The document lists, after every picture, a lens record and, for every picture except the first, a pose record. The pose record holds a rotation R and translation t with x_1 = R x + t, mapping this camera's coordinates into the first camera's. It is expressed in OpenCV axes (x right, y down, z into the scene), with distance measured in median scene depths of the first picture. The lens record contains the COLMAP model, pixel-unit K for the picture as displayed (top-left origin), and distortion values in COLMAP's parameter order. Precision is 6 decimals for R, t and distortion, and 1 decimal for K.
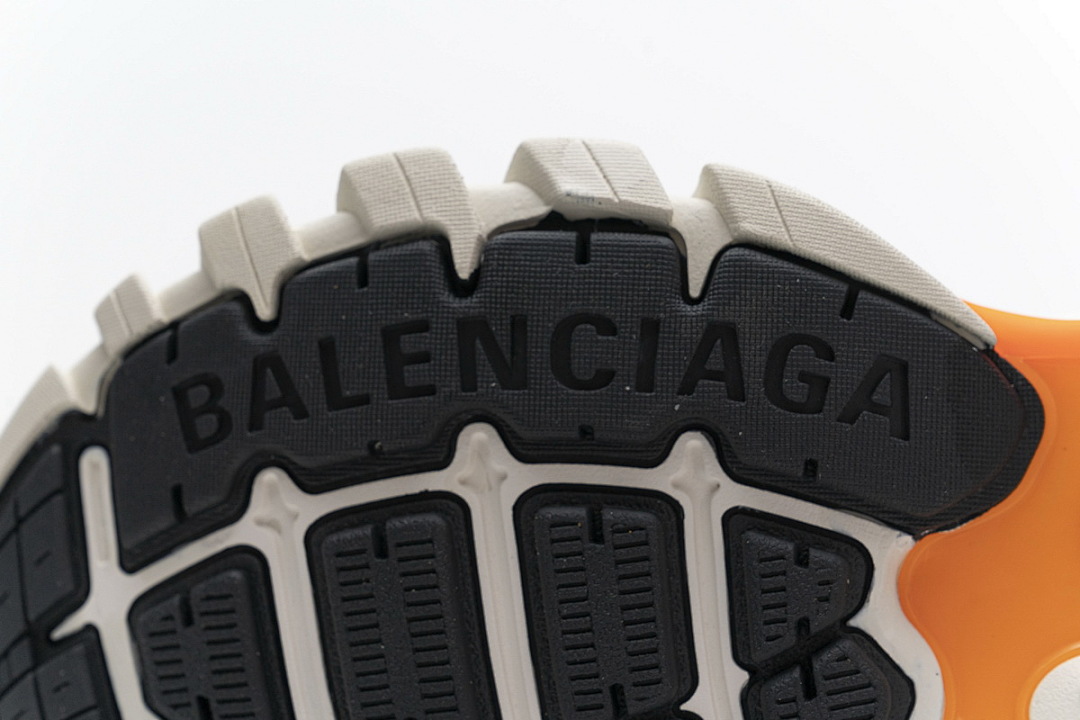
lens RADIAL K [[2199.7, 0, 537.1], [0, 2199.7, 363.7], [0, 0, 1]] dist [0.033757, 0.000000]
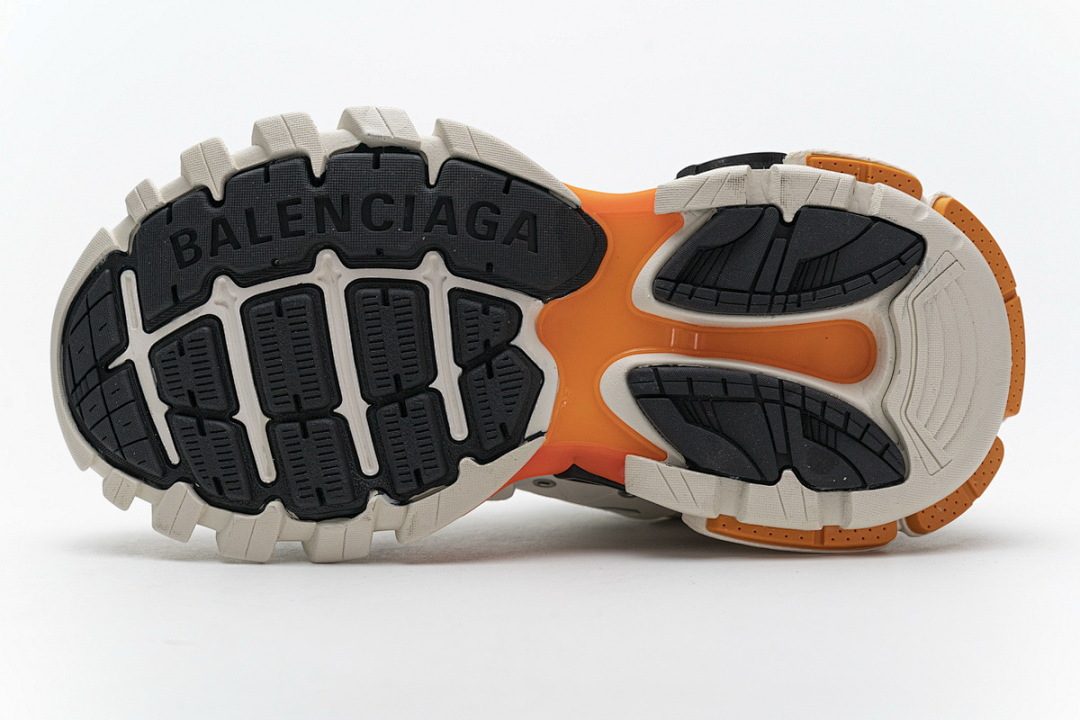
lens RADIAL K [[2053.3, 0, 544.1], [0, 2053.3, 352.4], [0, 0, 1]] dist [0.060557, 0.000000]
pose [[0.997909, -0.020634, 0.061256, 0.054883], [0.018914, 0.999414, 0.028527, 0.071591], [-0.061808, -0.027309, 0.997714, -0.891186]]
